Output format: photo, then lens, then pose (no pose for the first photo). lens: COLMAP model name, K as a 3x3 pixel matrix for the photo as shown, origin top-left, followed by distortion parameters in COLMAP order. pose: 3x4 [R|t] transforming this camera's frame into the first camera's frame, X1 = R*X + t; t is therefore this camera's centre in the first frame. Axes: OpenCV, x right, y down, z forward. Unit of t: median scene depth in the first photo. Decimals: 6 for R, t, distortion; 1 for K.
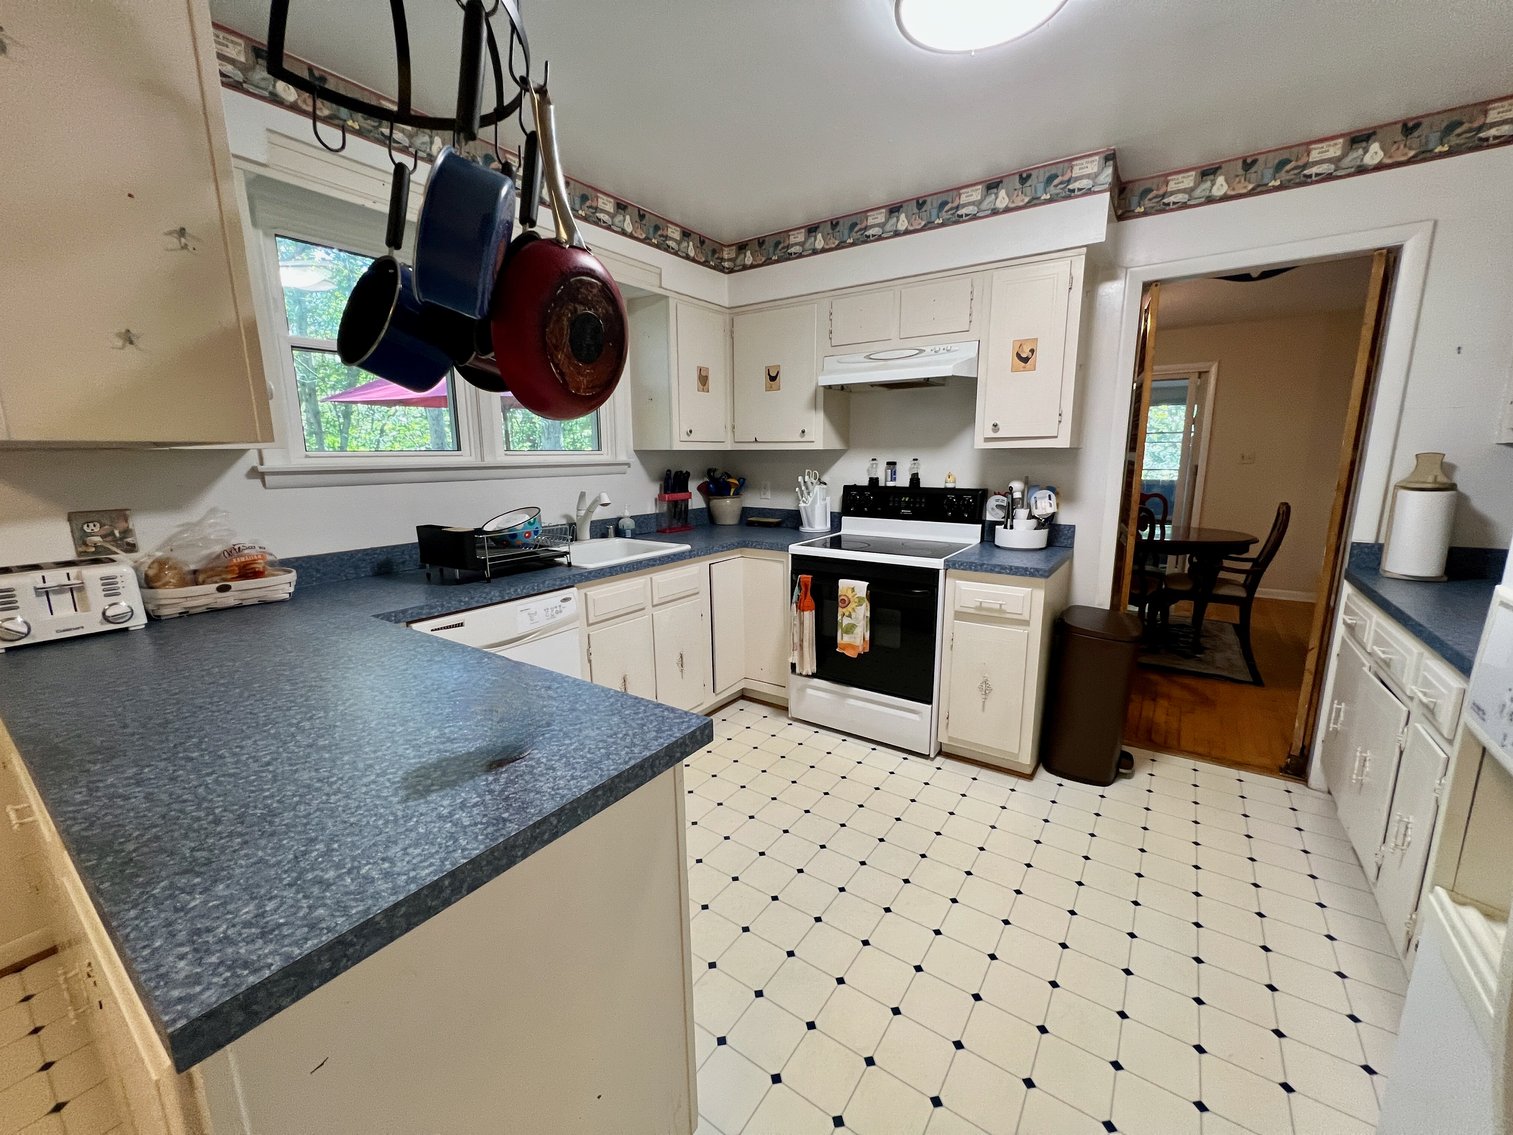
lens RADIAL K [[605.3, 0, 758.6], [0, 605.3, 564.7], [0, 0, 1]] dist [-0.002527, 0.000802]
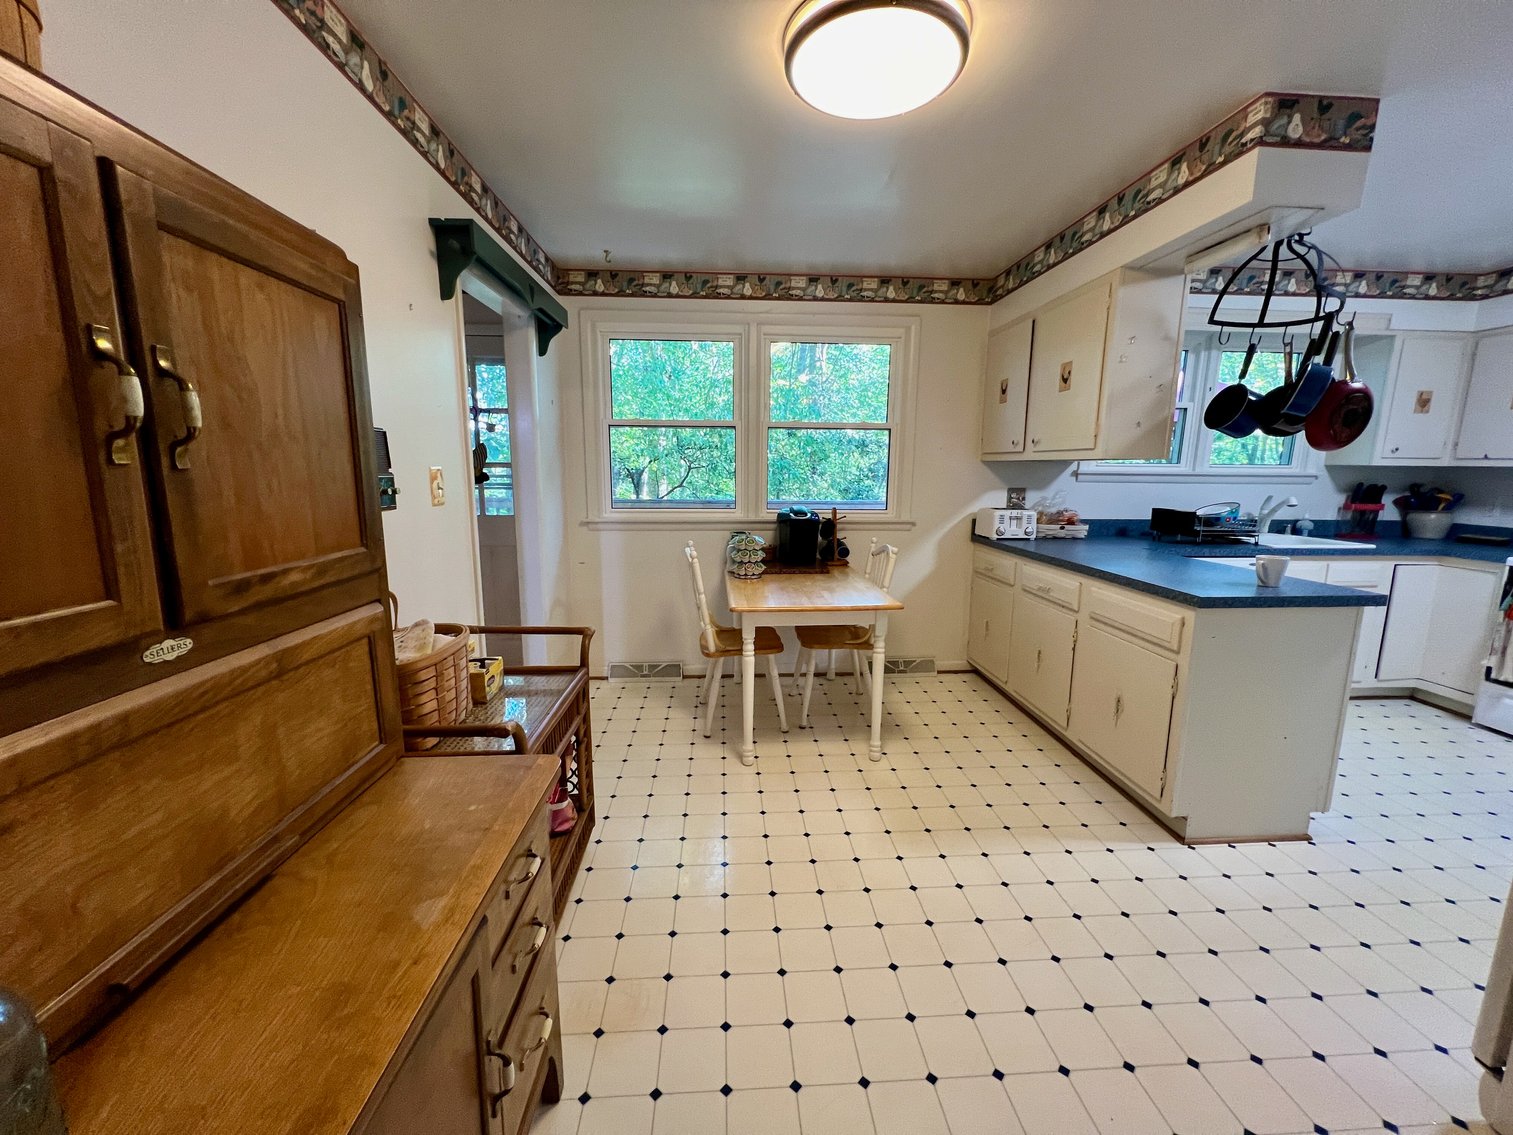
lens RADIAL K [[605.3, 0, 758.2], [0, 605.3, 567.5], [0, 0, 1]] dist [-0.002527, 0.000802]
pose [[0.617563, 0.144731, -0.773091, 0.060311], [-0.157105, 0.985815, 0.059056, 0.129050], [0.770671, 0.084985, 0.631540, -0.666644]]
